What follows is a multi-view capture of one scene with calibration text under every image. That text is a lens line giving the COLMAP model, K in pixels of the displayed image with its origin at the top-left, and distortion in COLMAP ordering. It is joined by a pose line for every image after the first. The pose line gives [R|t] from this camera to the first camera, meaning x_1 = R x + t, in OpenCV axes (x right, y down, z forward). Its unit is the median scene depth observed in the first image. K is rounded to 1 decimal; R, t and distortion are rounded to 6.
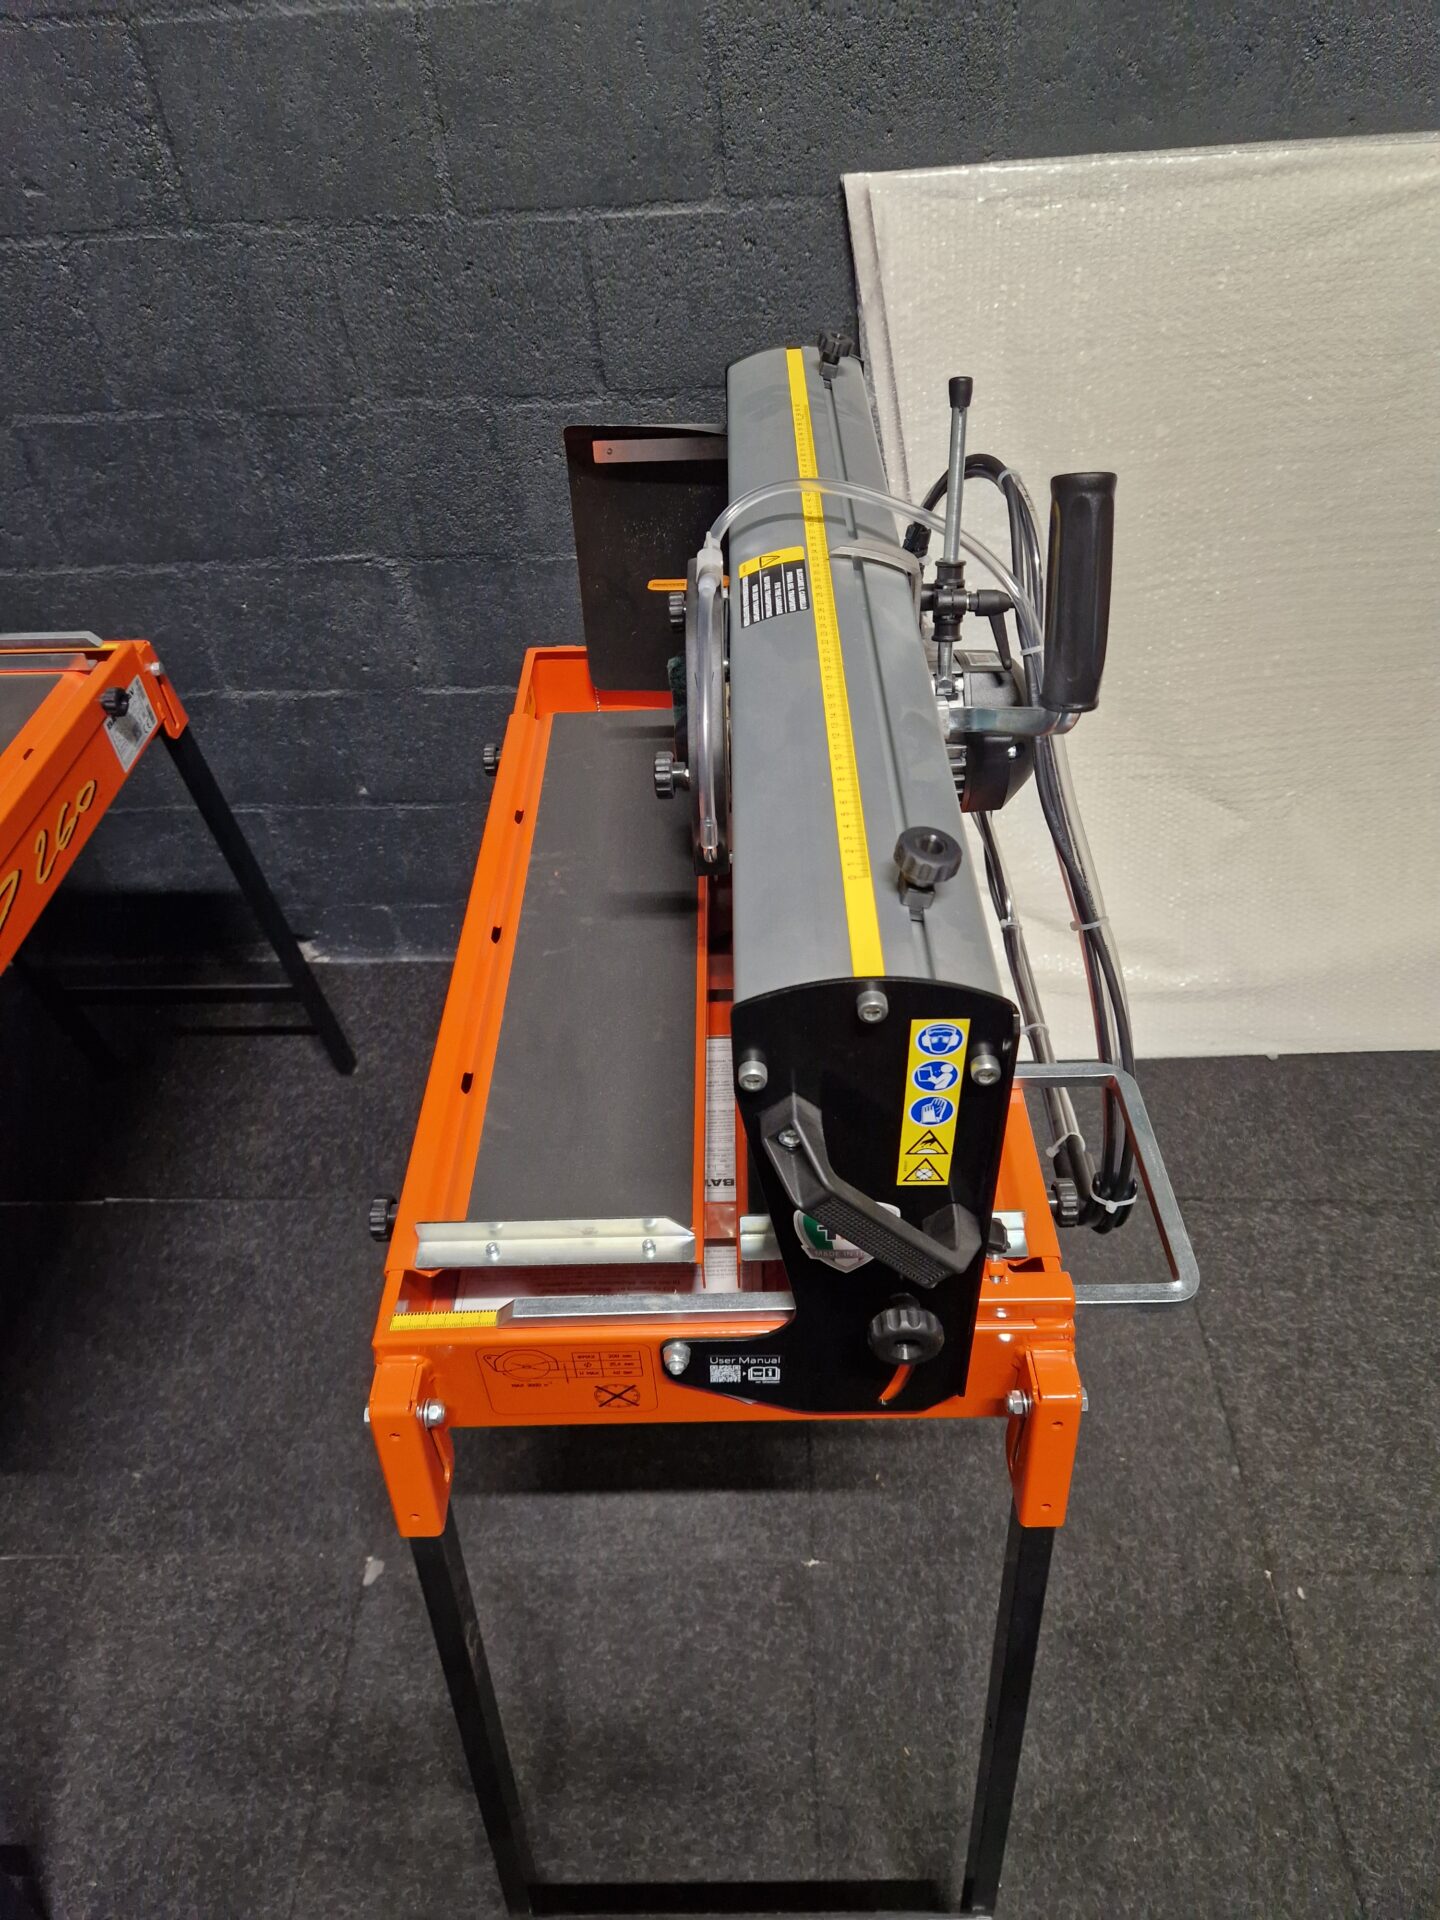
lens RADIAL K [[1291.4, 0, 740.2], [0, 1291.4, 964.8], [0, 0, 1]] dist [0.051290, -0.048275]
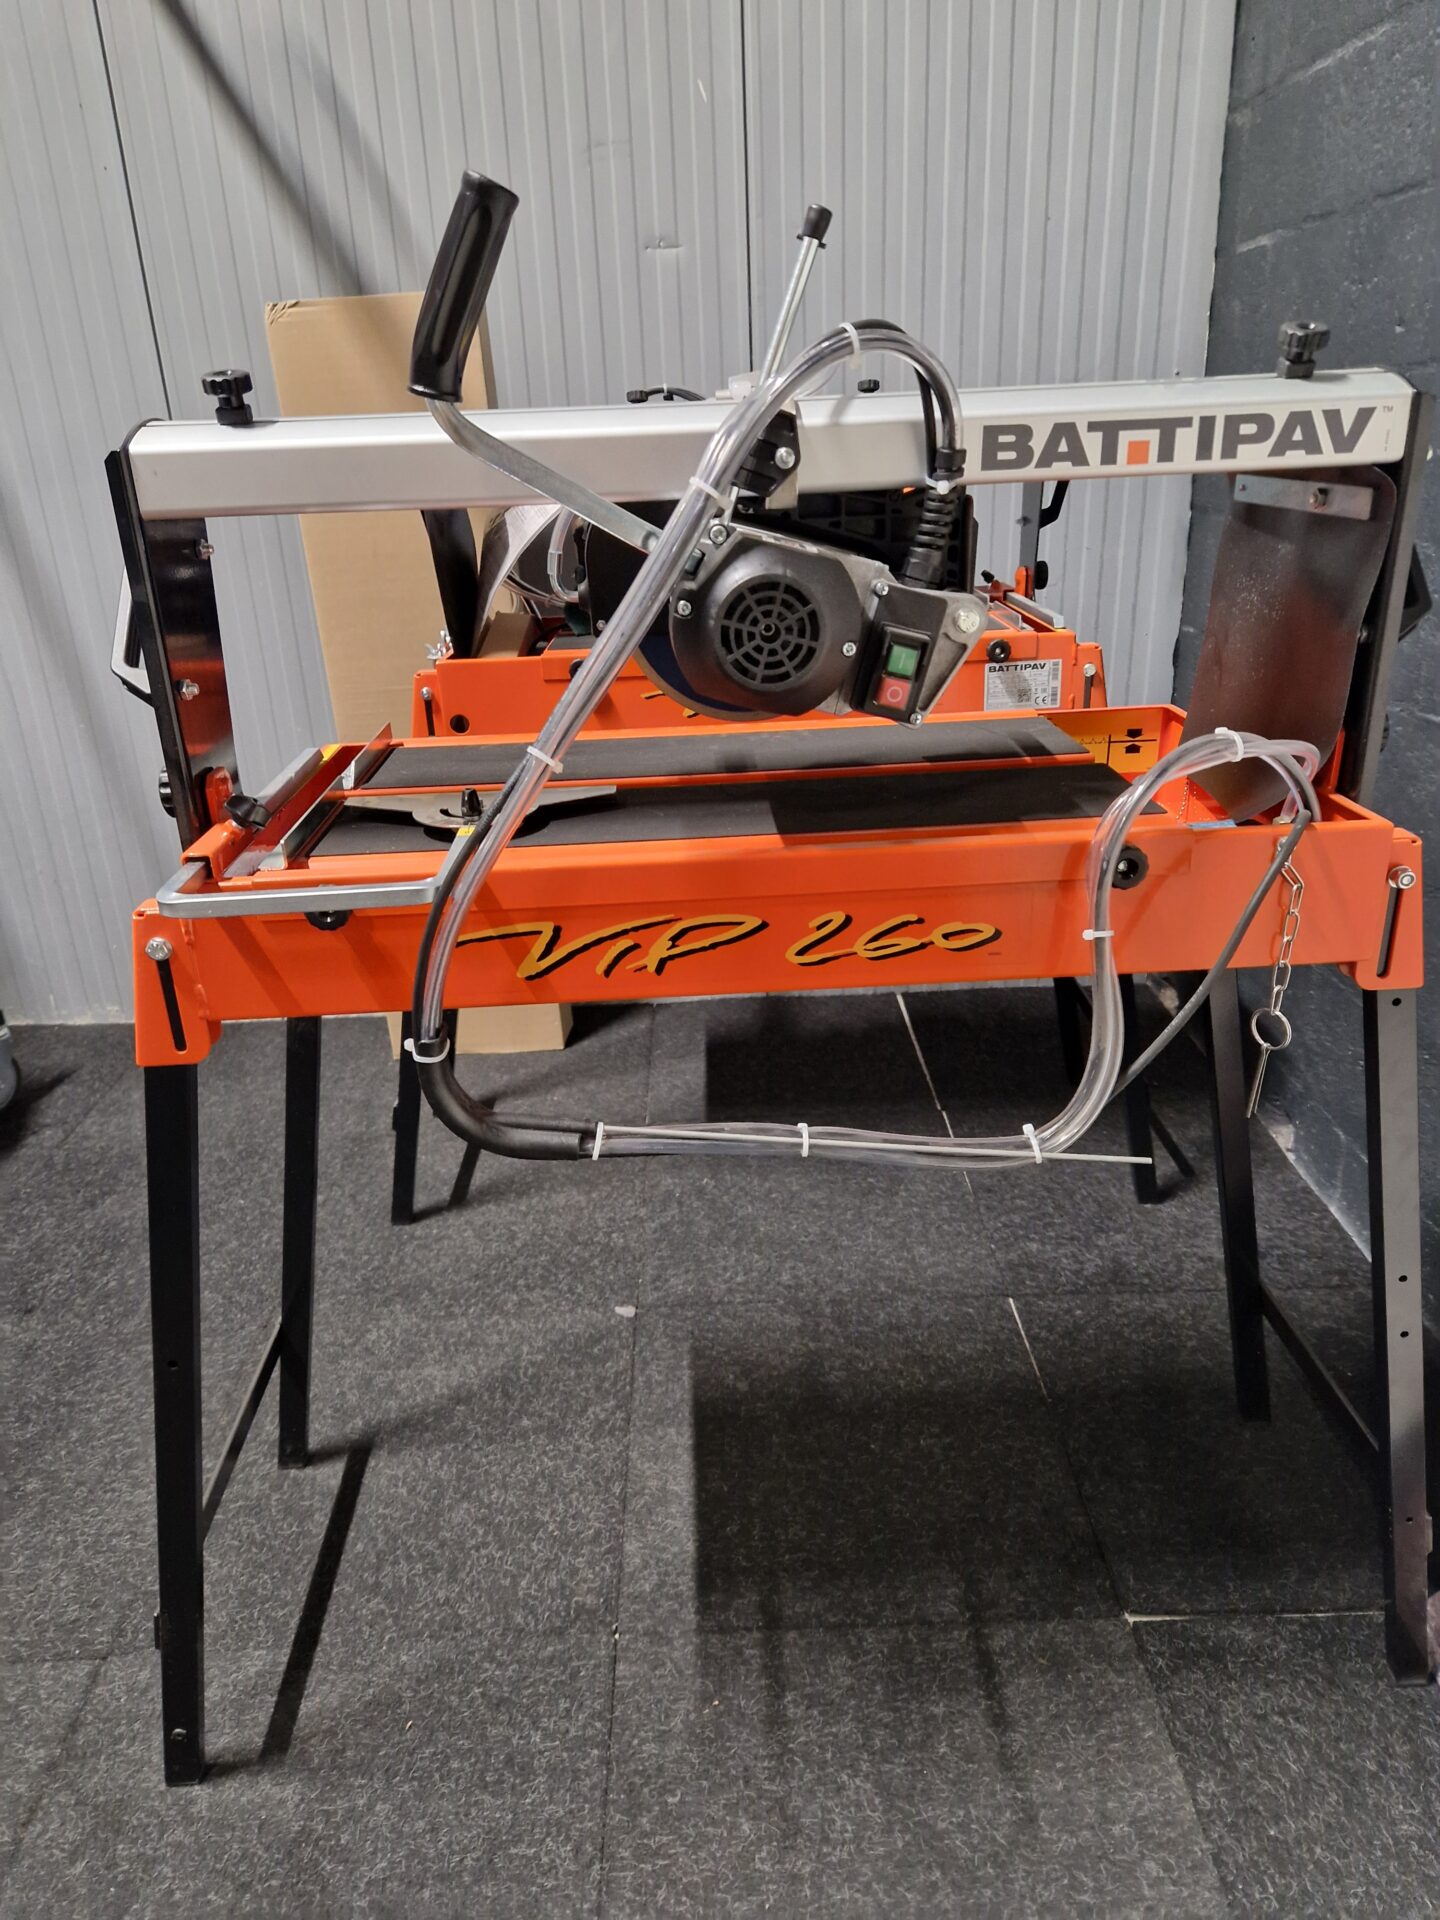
lens RADIAL K [[1285.1, 0, 720.0], [0, 1285.1, 960.0], [0, 0, 1]] dist [-0.005437, -0.001133]
pose [[0.035856, 0.409514, -0.911599, 0.702380], [-0.648676, 0.703444, 0.290492, -0.168496], [0.760220, 0.580917, 0.290864, 0.571302]]
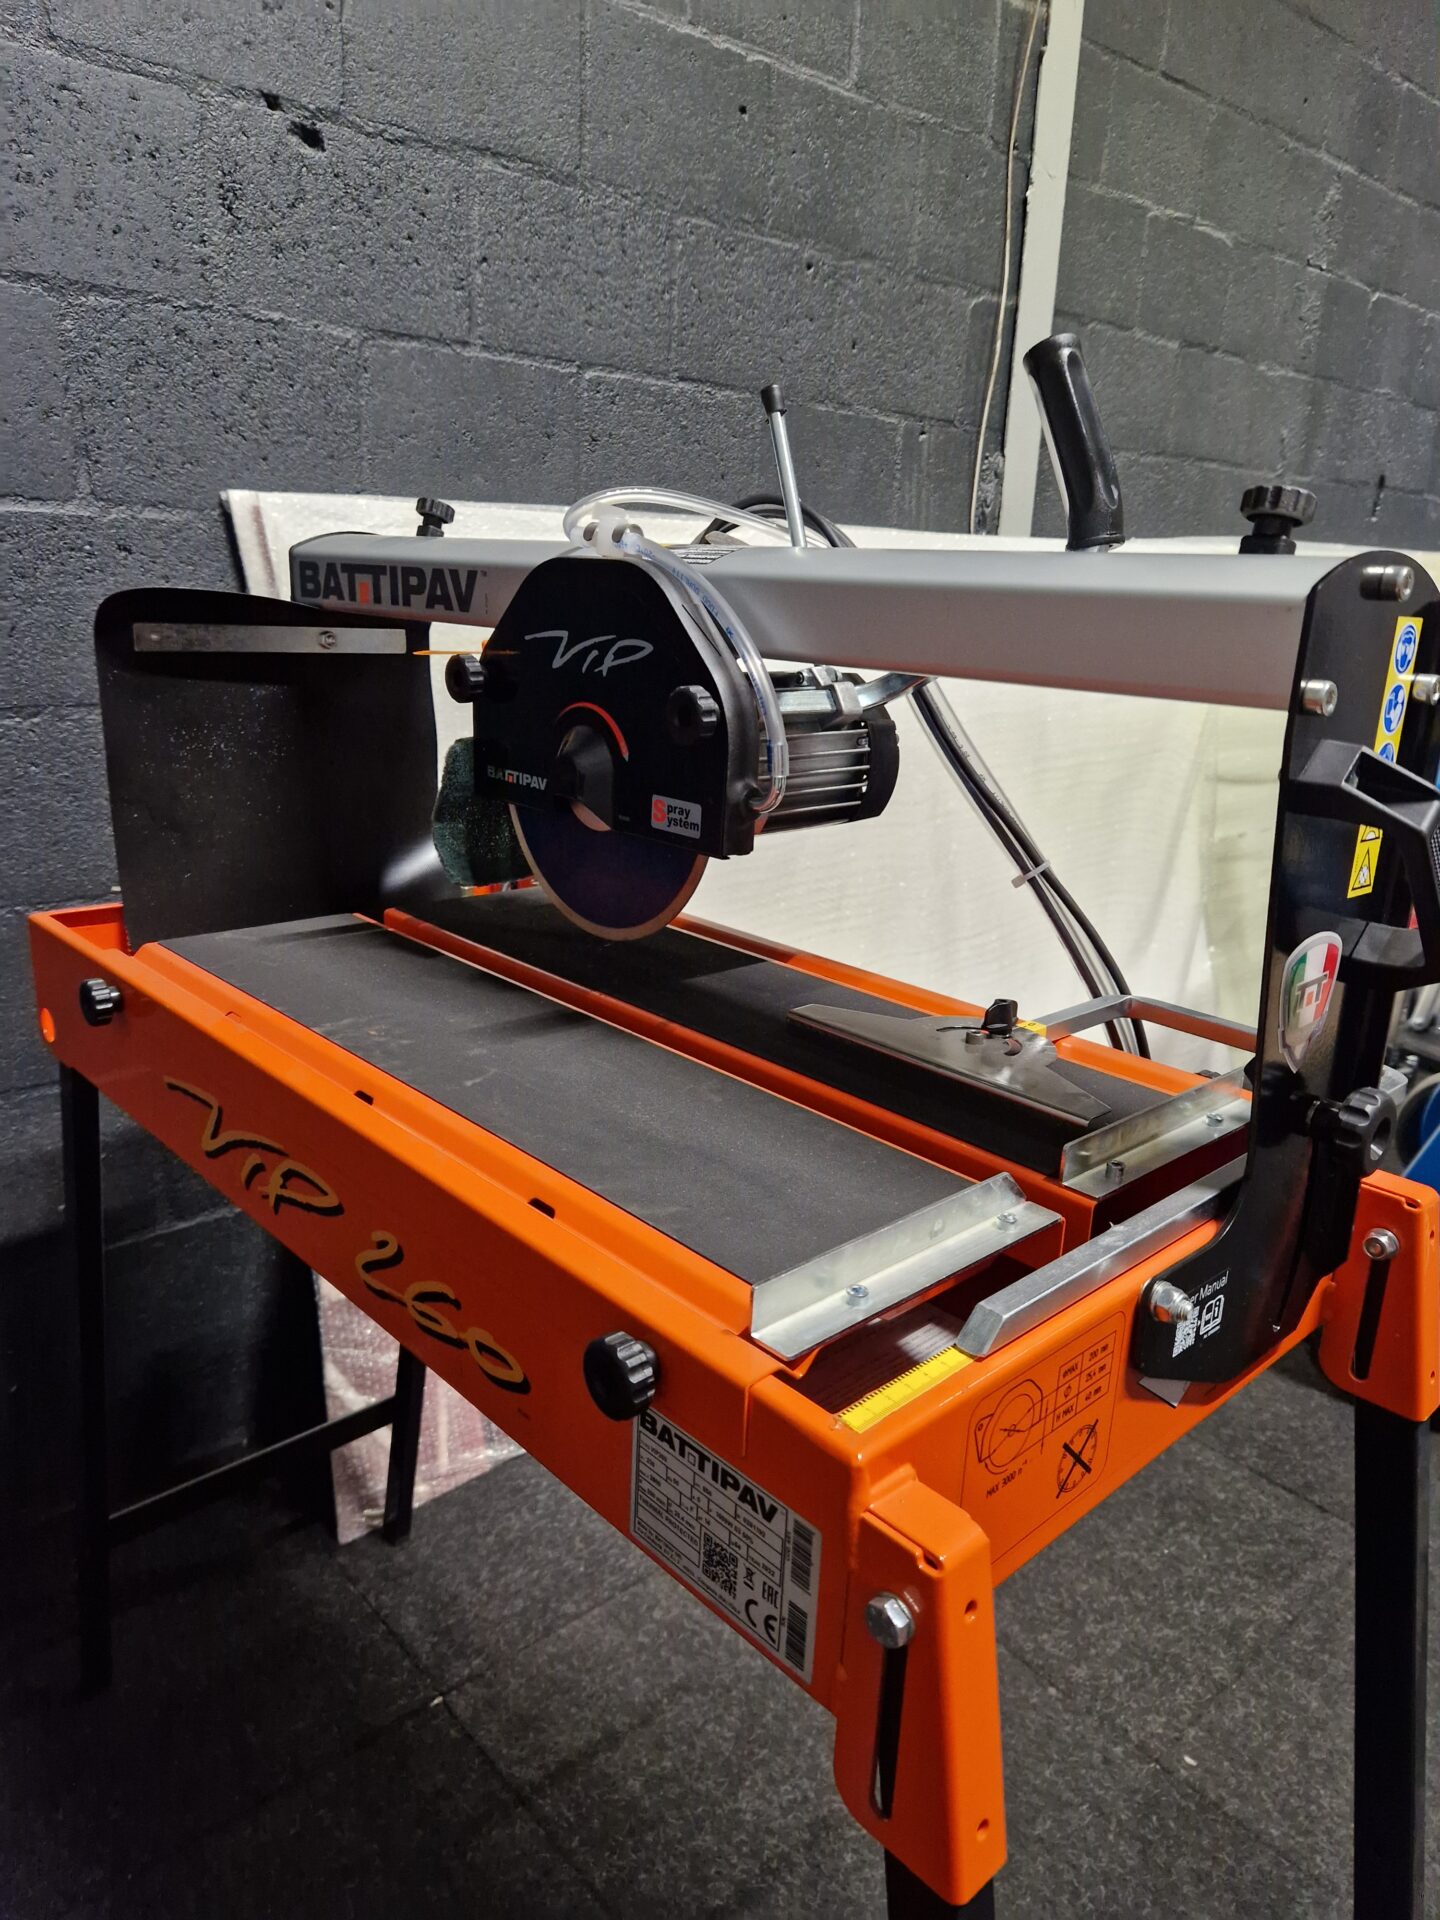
lens RADIAL K [[1291.4, 0, 740.2], [0, 1291.4, 964.8], [0, 0, 1]] dist [0.051290, -0.048275]
pose [[0.724894, -0.129300, 0.676617, -0.351221], [0.413054, 0.867648, -0.276719, 0.129470], [-0.551286, 0.480071, 0.682360, 0.301338]]
